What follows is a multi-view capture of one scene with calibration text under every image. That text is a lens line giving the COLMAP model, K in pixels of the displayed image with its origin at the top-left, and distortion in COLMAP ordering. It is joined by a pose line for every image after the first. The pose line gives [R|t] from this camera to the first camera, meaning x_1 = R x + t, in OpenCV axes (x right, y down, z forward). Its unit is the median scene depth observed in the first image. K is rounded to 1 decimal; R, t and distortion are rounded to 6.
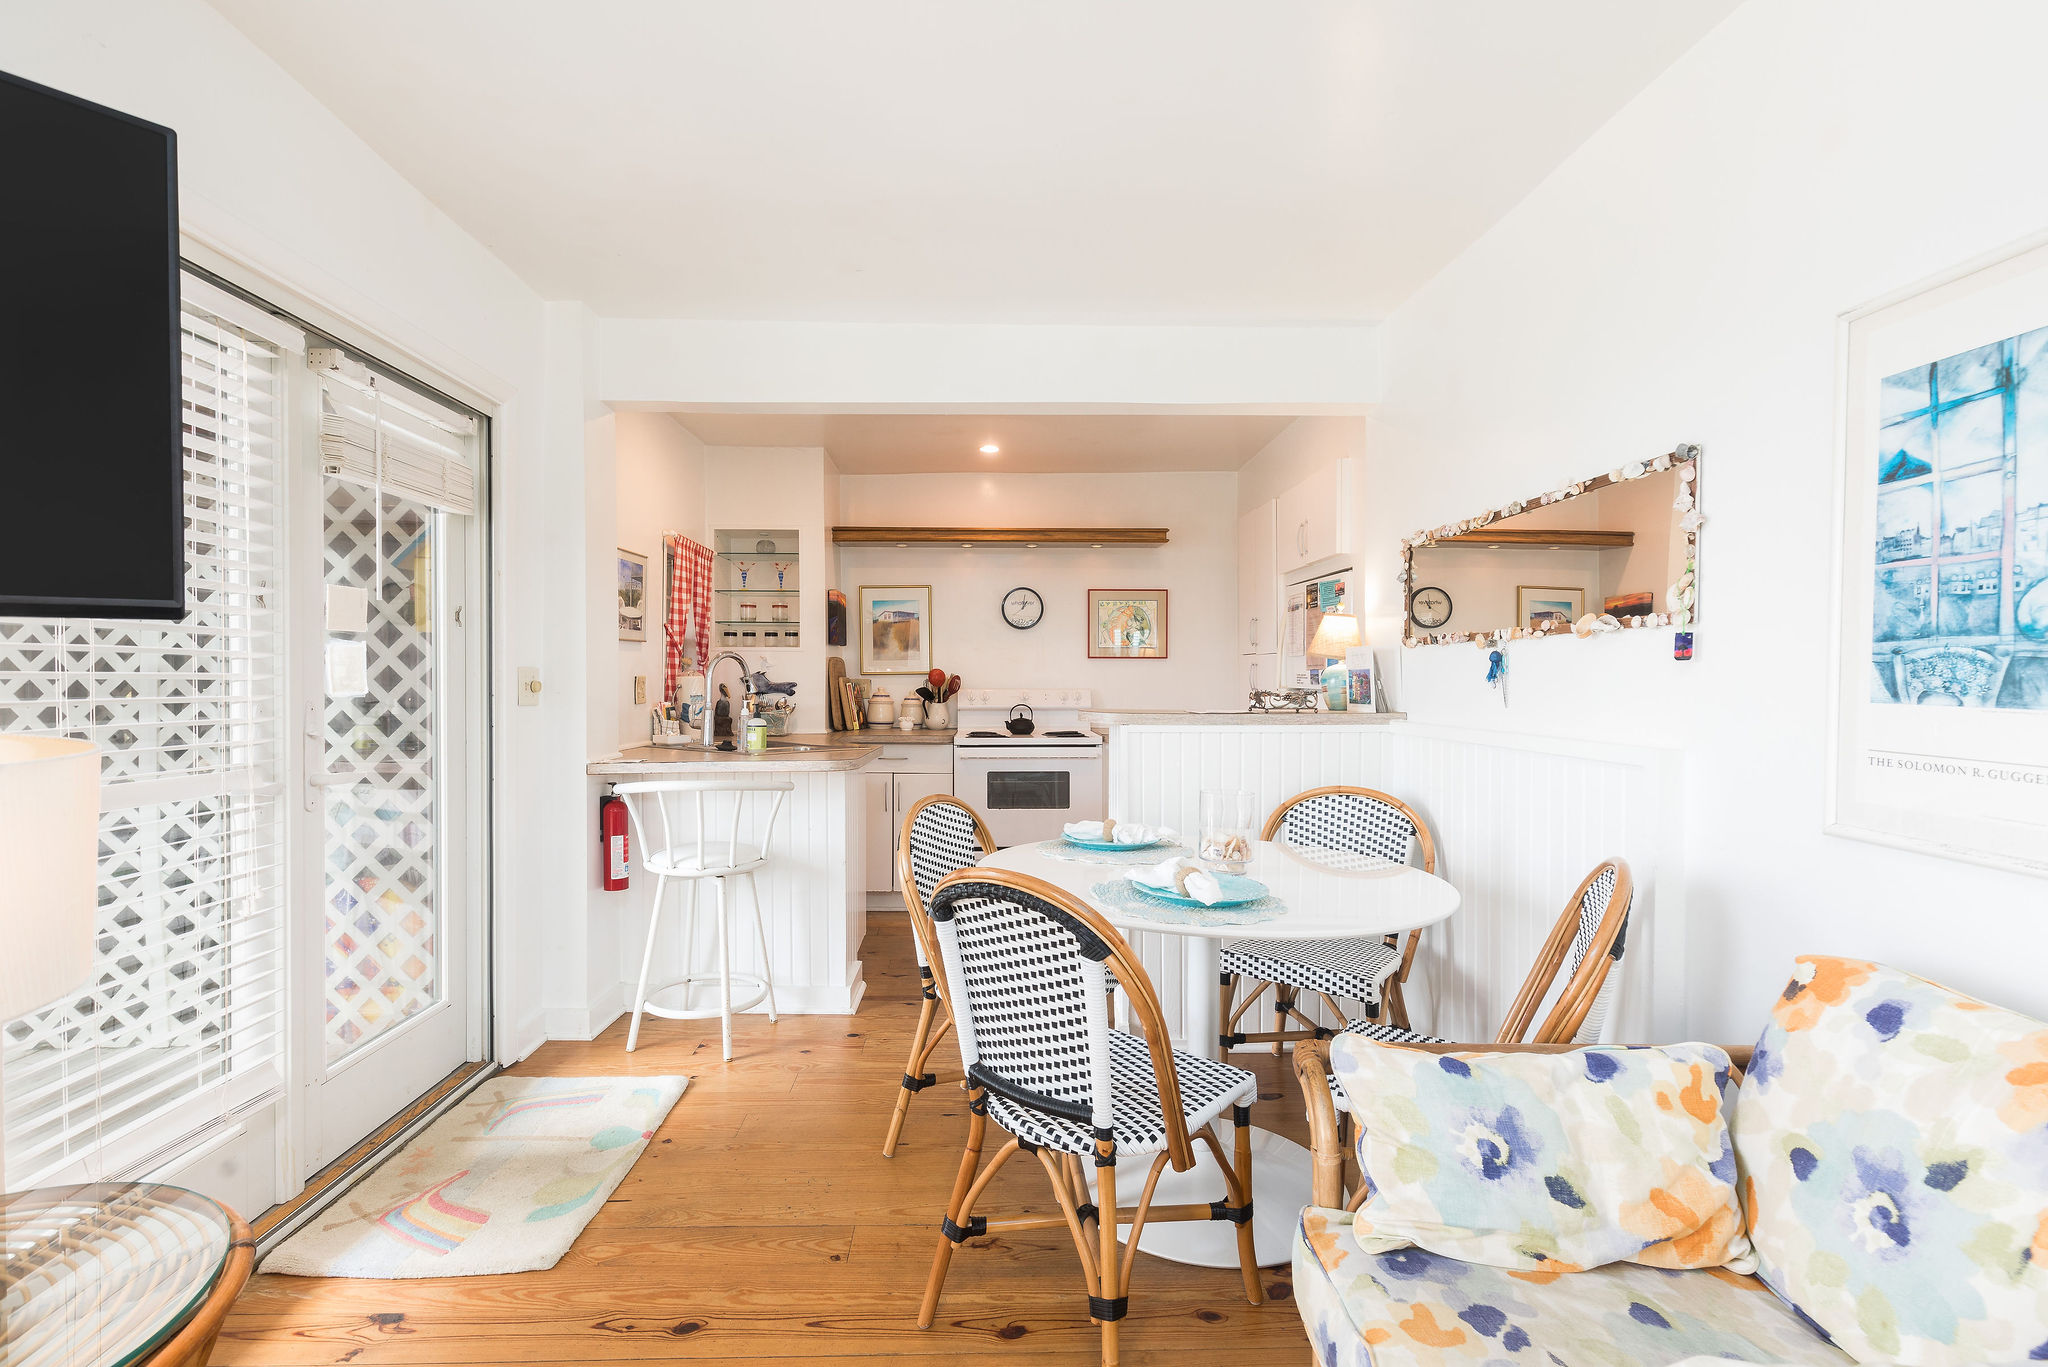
lens RADIAL K [[921.0, 0, 1005.3], [0, 921.0, 690.6], [0, 0, 1]] dist [0.004824, -0.000900]
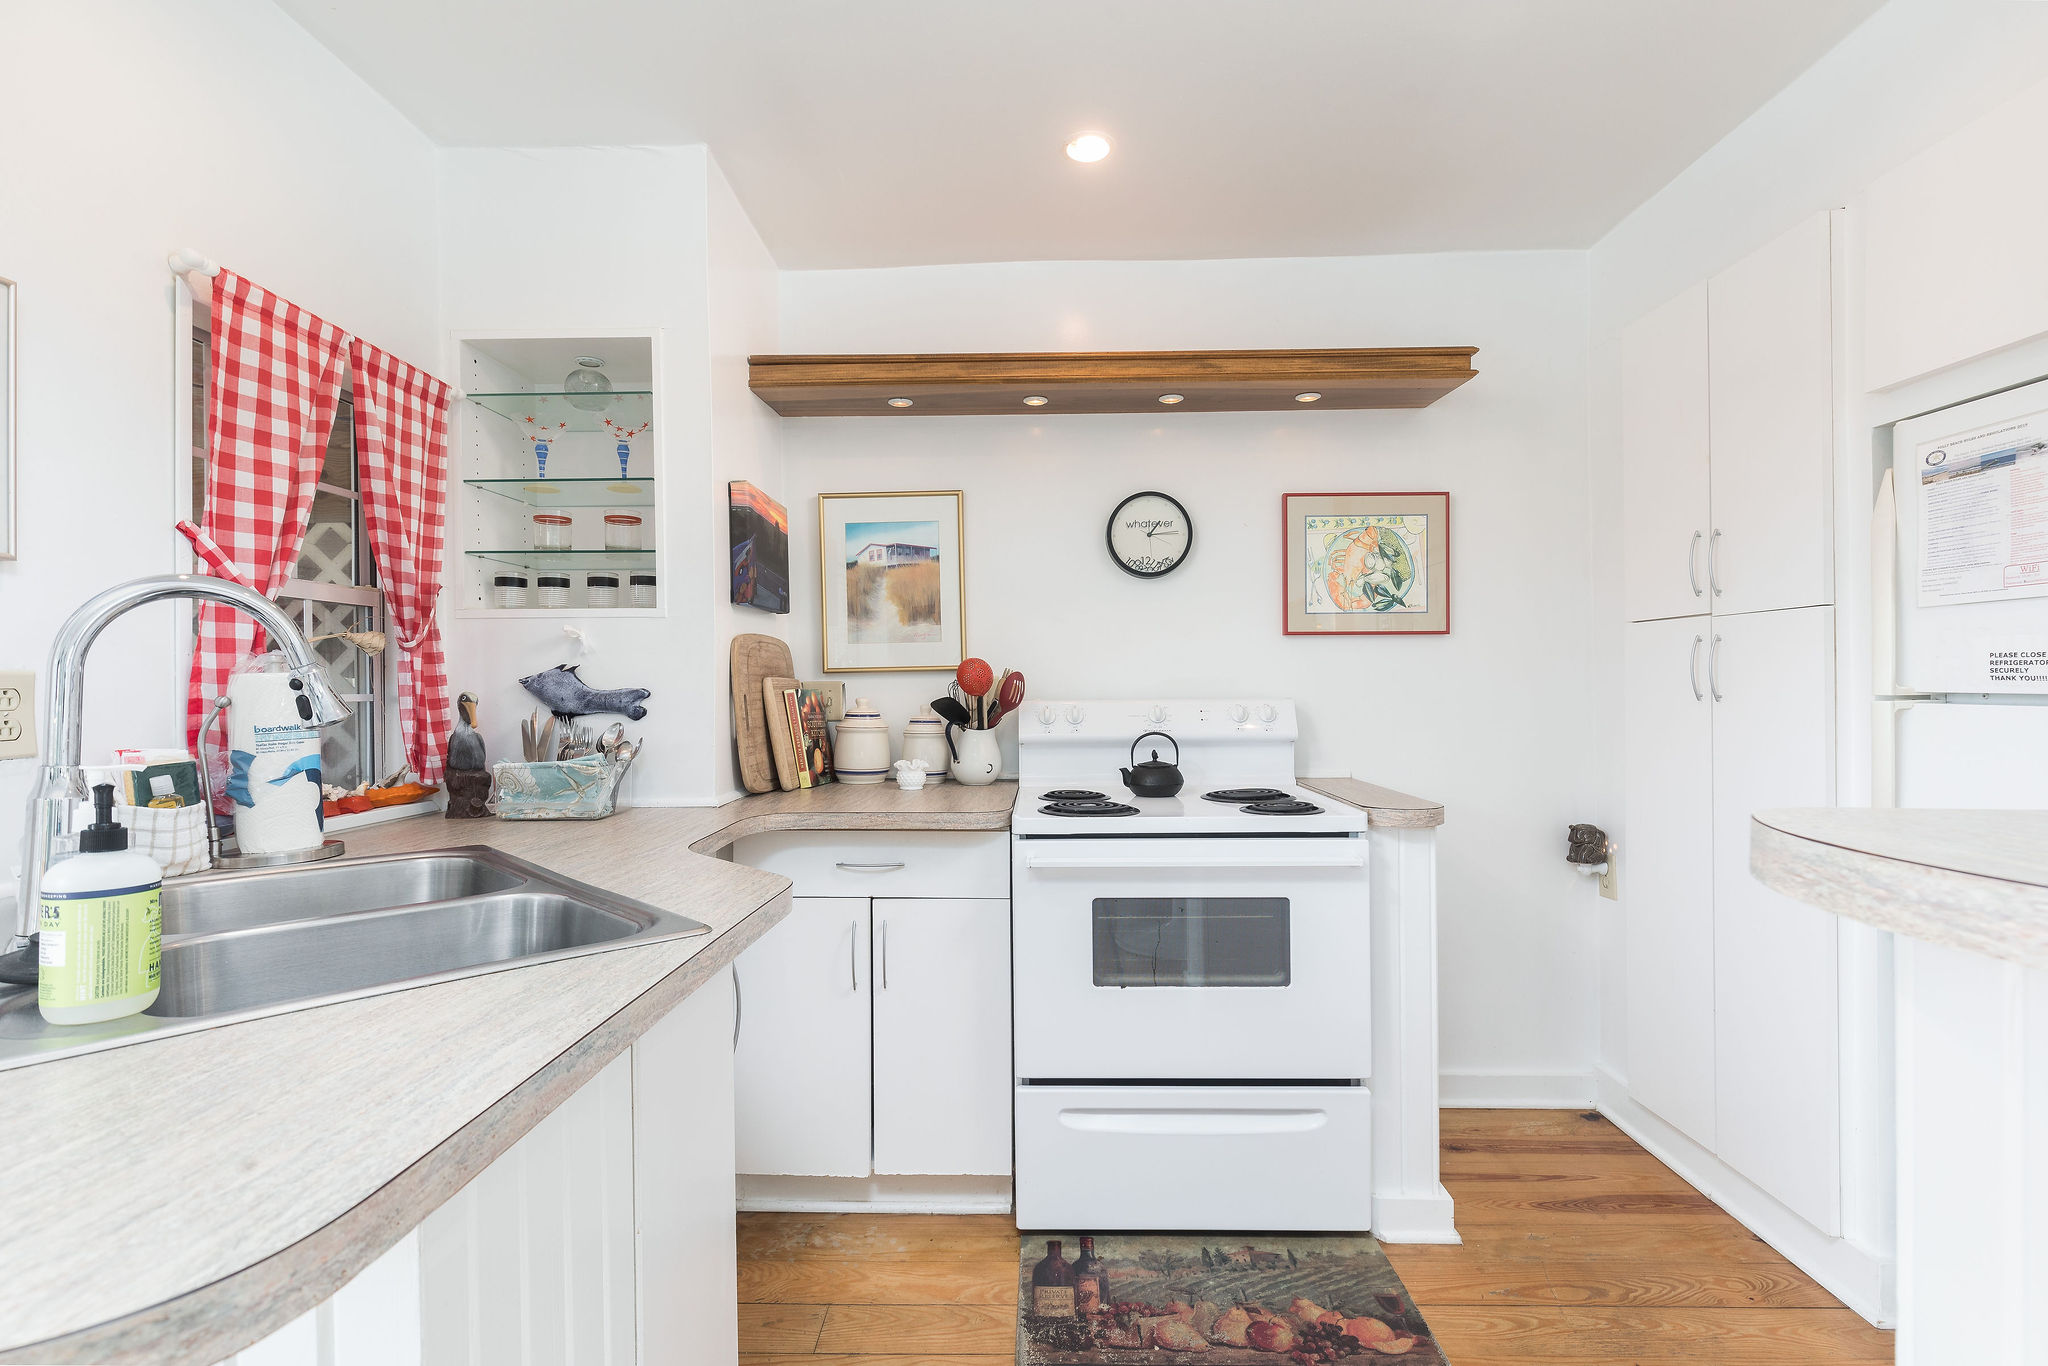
lens RADIAL K [[910.7, 0, 1017.4], [0, 910.7, 690.4], [0, 0, 1]] dist [-0.000035, -0.001123]
pose [[0.998855, -0.007334, -0.047268, -0.064140], [0.006985, 0.999947, -0.007538, -0.007324], [0.047321, 0.007200, 0.998854, 1.131259]]
